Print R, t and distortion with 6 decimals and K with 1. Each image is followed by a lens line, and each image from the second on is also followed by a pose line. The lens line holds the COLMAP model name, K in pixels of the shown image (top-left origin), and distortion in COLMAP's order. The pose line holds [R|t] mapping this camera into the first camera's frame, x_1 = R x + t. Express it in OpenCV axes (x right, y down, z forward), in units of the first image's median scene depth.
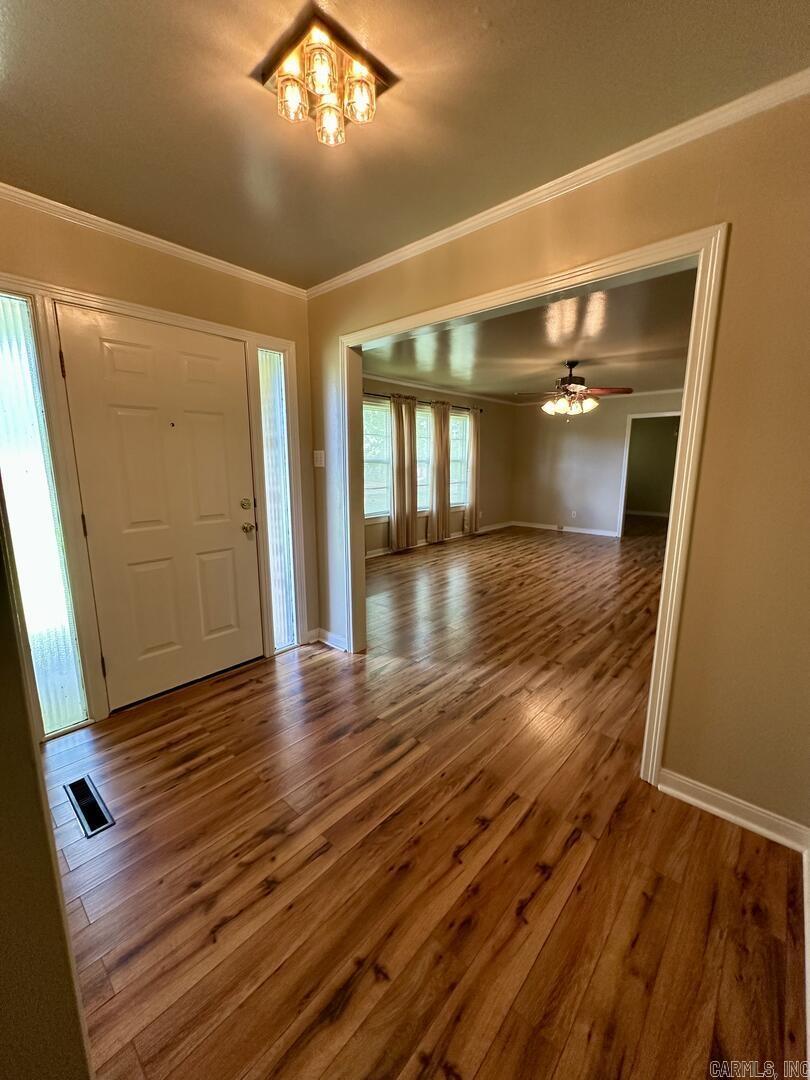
lens RADIAL K [[433.9, 0, 400.6], [0, 433.9, 542.0], [0, 0, 1]] dist [-0.010380, 0.000255]
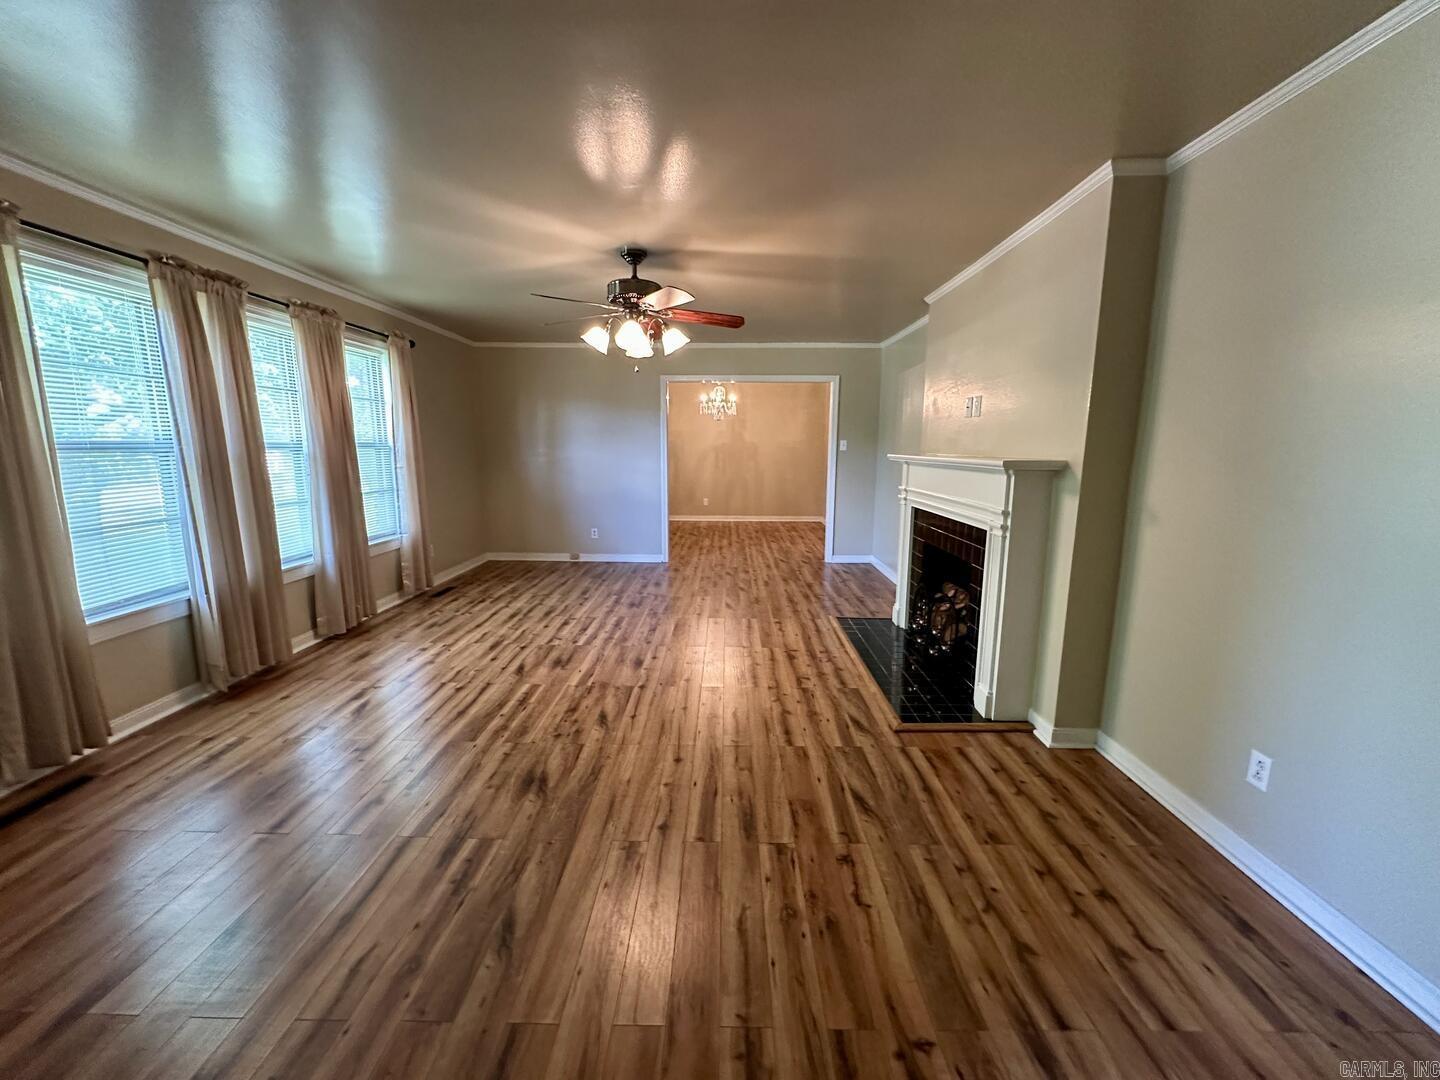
lens RADIAL K [[578.5, 0, 727.4], [0, 578.5, 542.2], [0, 0, 1]] dist [-0.010380, 0.000255]
pose [[0.744491, -0.103112, 0.659622, -0.002570], [0.114610, 0.993073, 0.025881, -0.065706], [-0.657722, 0.056332, 0.751152, 0.343608]]
